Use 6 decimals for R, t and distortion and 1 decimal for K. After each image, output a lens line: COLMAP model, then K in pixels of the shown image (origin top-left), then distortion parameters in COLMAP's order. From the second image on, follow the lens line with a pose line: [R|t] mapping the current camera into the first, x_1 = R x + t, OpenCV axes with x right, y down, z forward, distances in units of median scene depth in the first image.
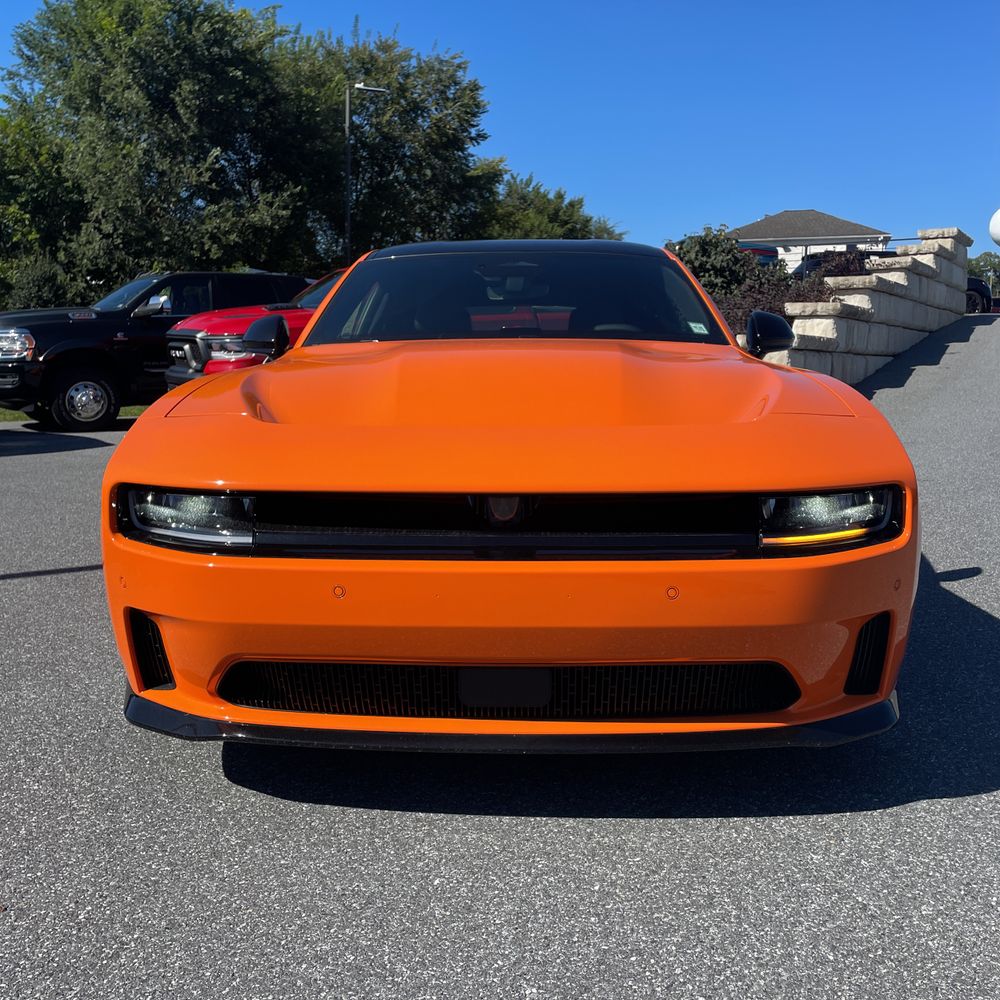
lens RADIAL K [[1018.9, 0, 500.0], [0, 1018.9, 500.0], [0, 0, 1]] dist [0.084678, -0.111164]
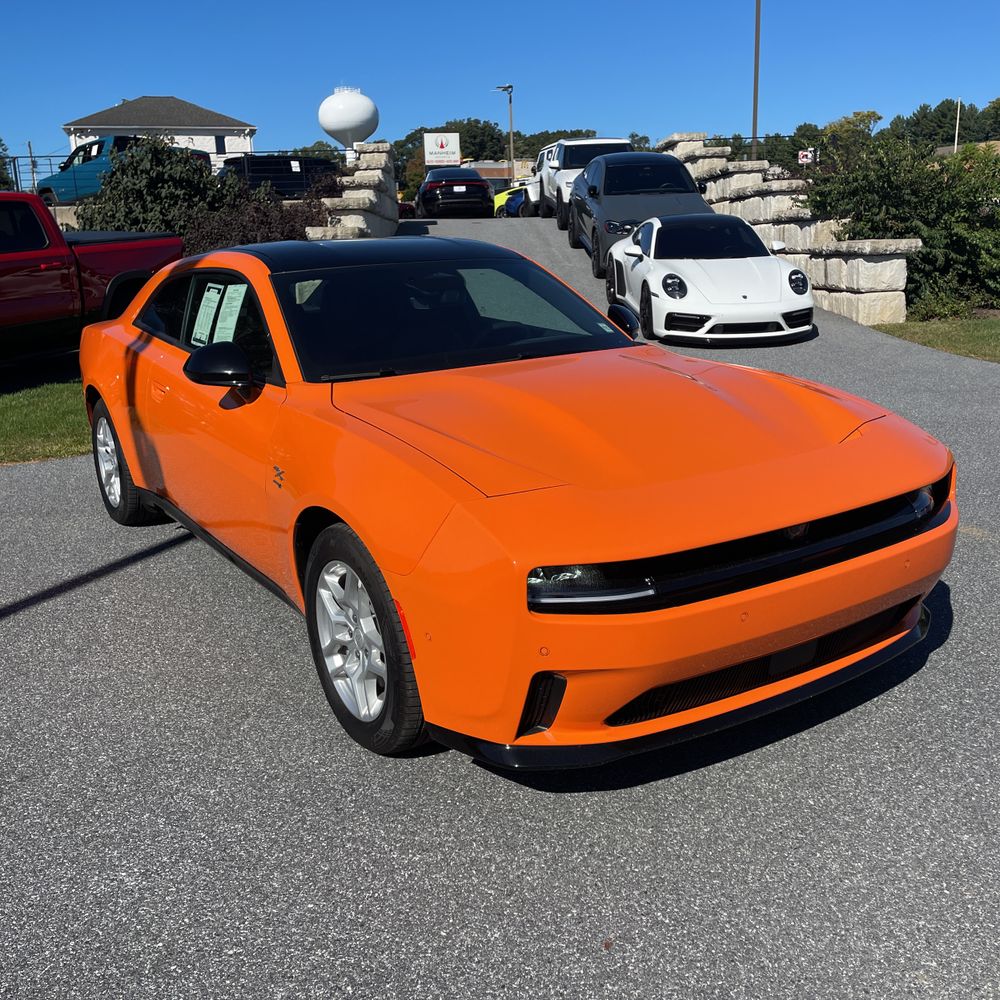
lens RADIAL K [[1013.9, 0, 516.6], [0, 1013.9, 502.6], [0, 0, 1]] dist [0.100093, -0.136144]
pose [[0.805727, -0.183940, 0.563001, -0.187976], [0.120221, 0.981557, 0.148635, -0.047841], [-0.579957, -0.052075, 0.812981, 0.021036]]
